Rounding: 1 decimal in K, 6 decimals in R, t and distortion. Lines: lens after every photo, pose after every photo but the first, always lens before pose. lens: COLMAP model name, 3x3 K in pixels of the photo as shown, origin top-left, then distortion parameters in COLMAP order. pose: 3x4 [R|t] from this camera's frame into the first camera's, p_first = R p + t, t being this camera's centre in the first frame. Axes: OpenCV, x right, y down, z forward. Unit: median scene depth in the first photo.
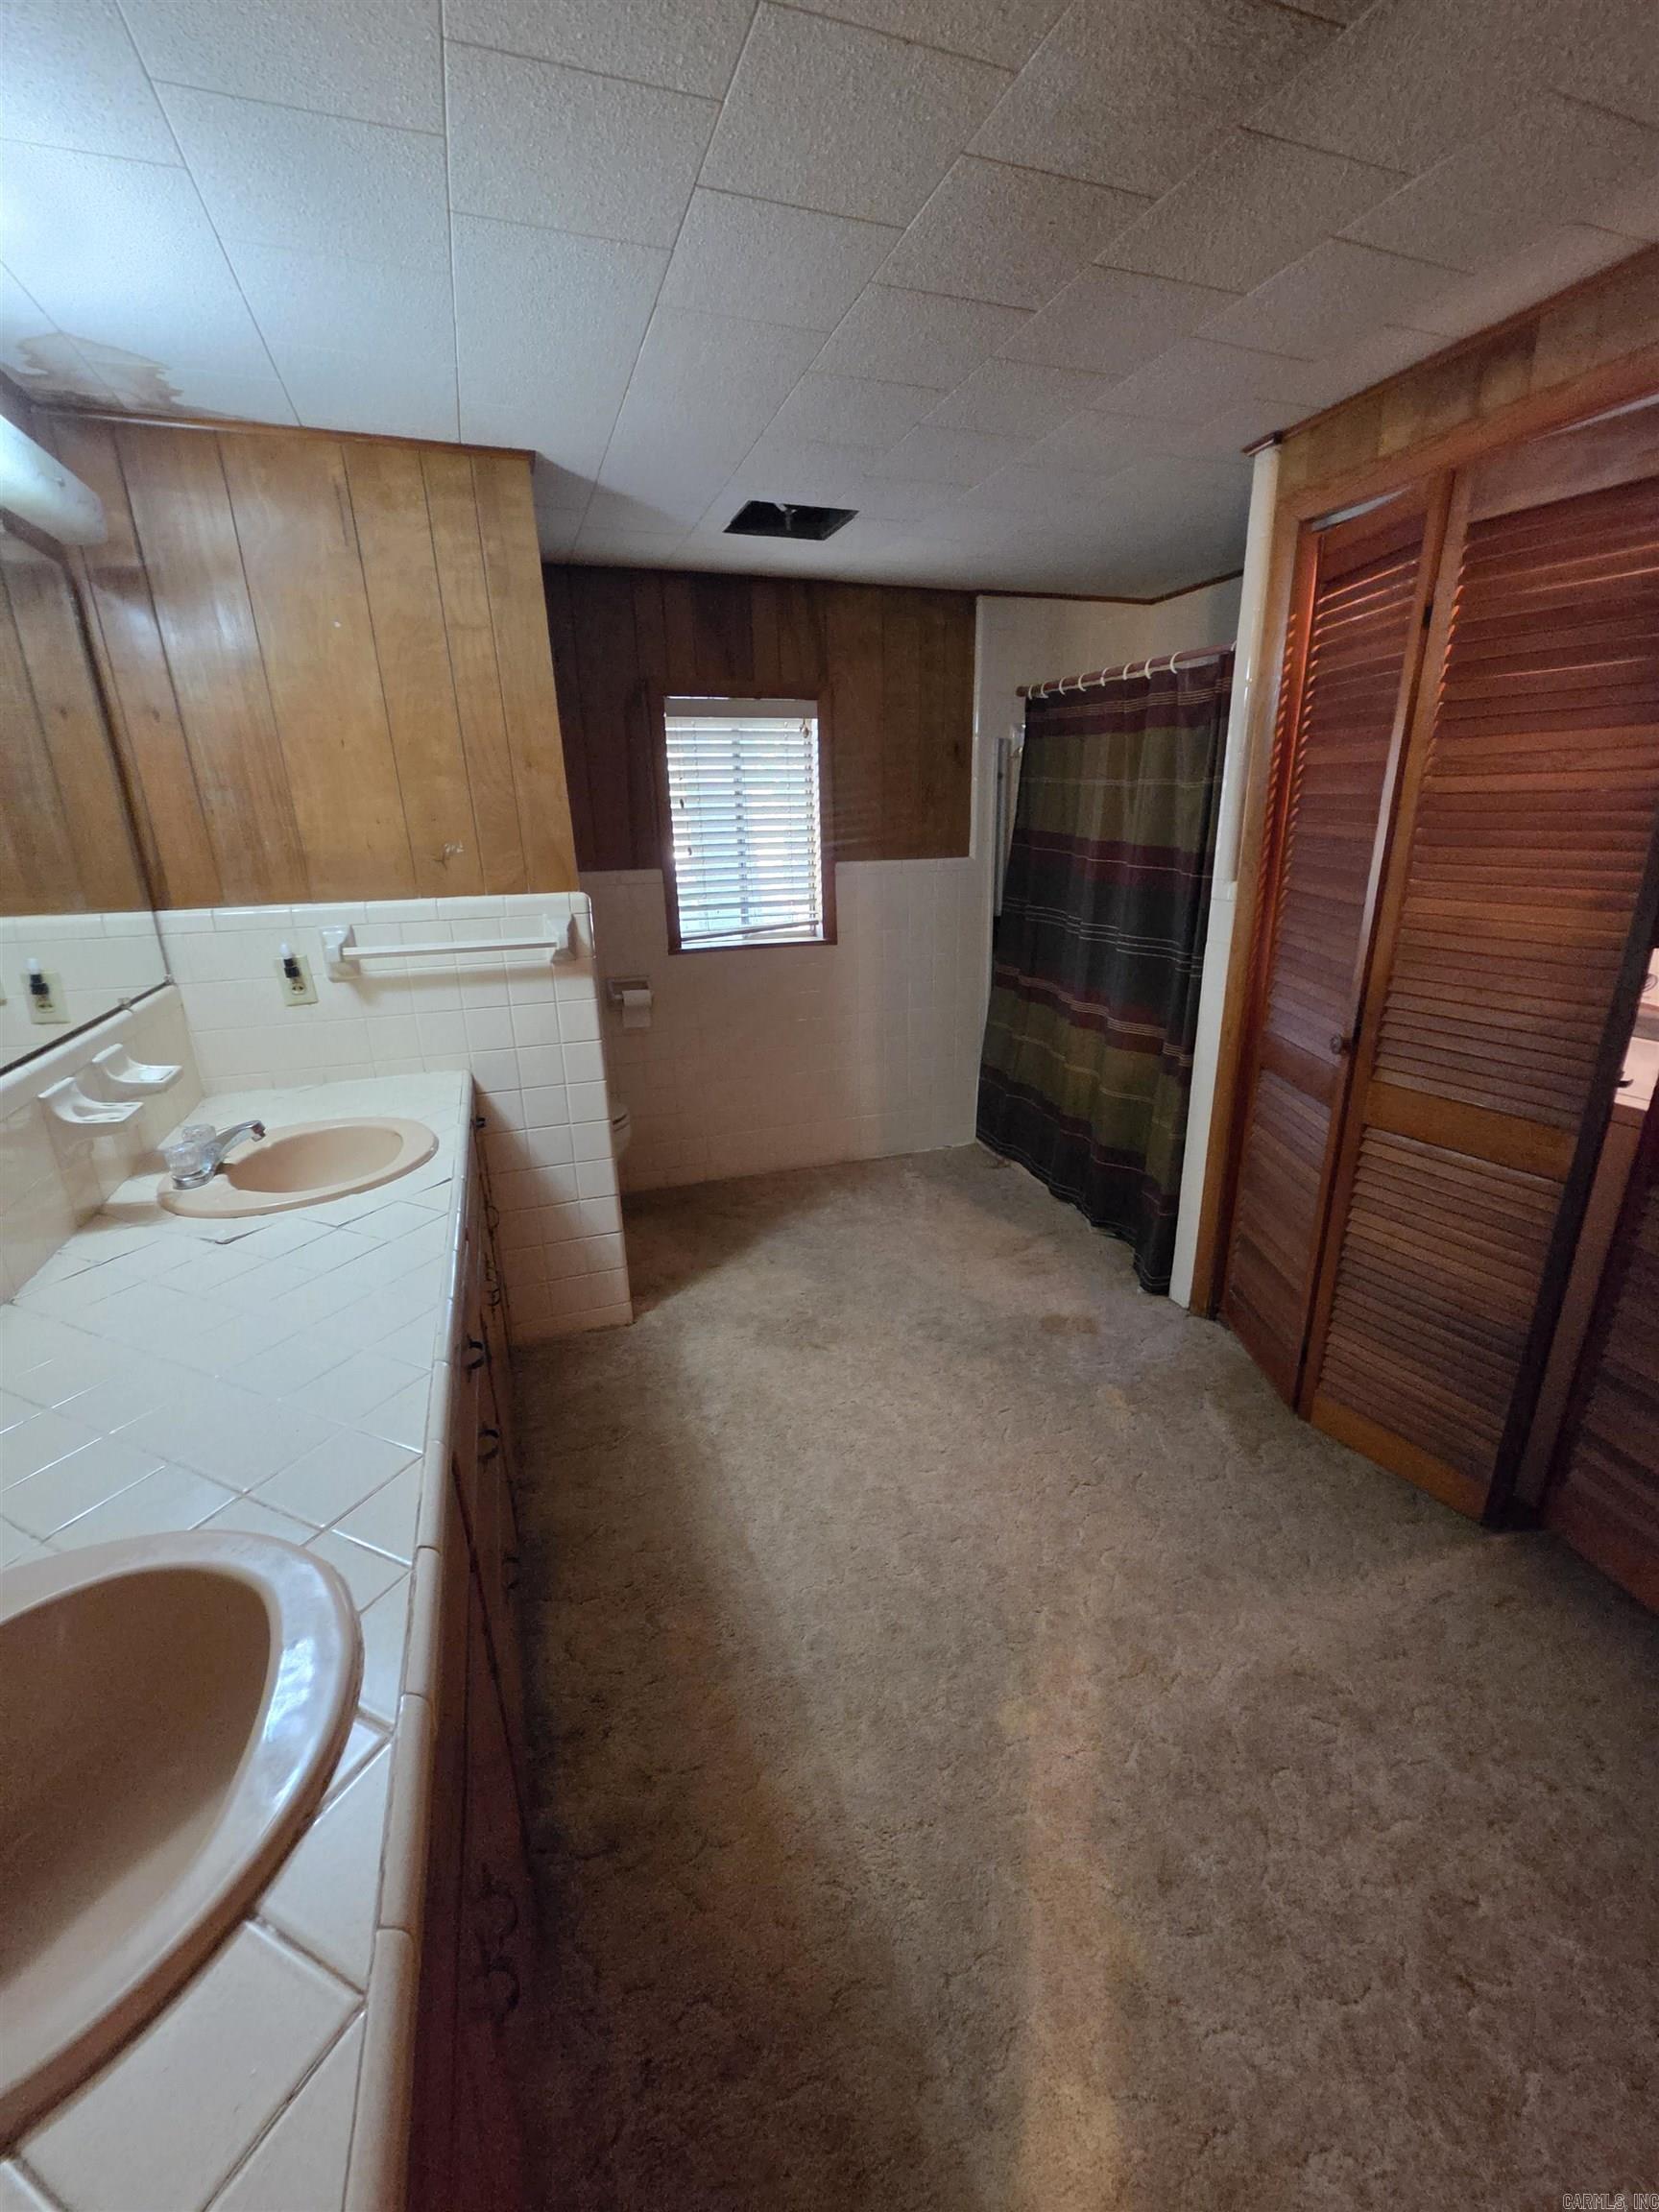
lens RADIAL K [[905.3, 0, 840.2], [0, 905.3, 1107.5], [0, 0, 1]] dist [0.000522, 0.000666]
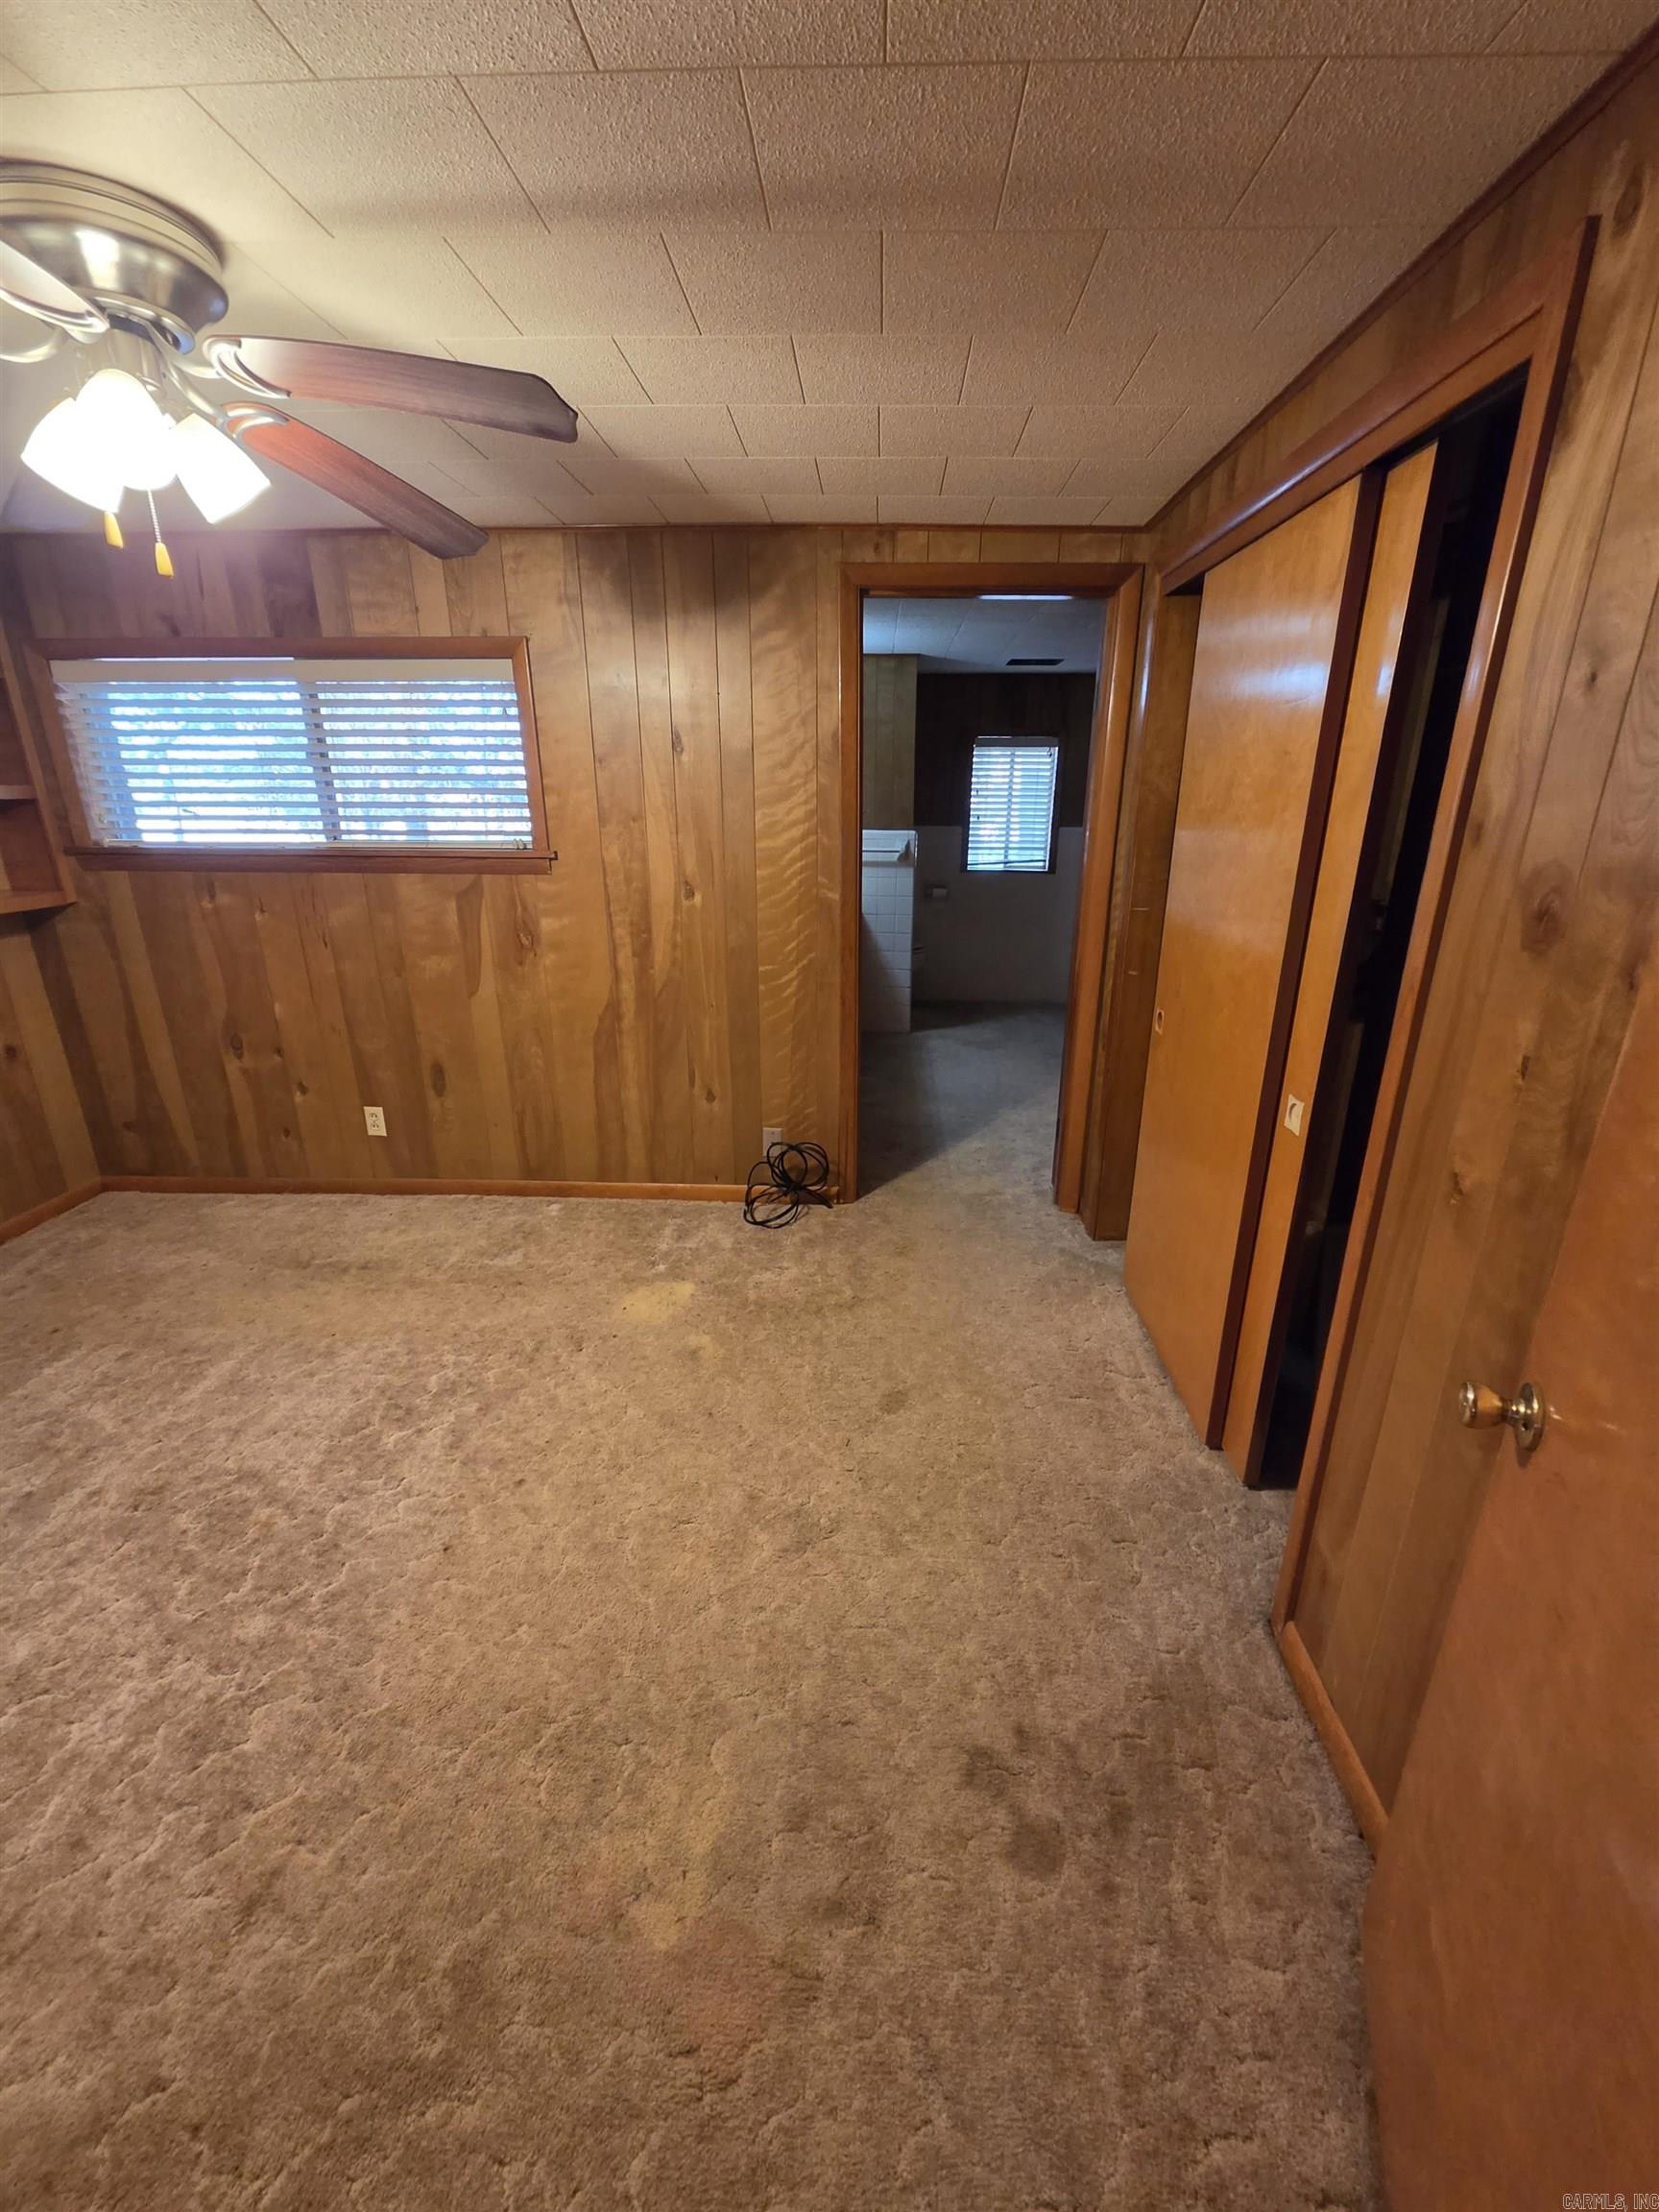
lens RADIAL K [[905.3, 0, 840.2], [0, 905.3, 1107.5], [0, 0, 1]] dist [0.000522, 0.000666]
pose [[0.922942, 0.150753, -0.354191, 0.338450], [-0.141915, 0.988566, 0.050962, 0.268226], [0.357824, 0.003230, 0.933783, -0.893138]]
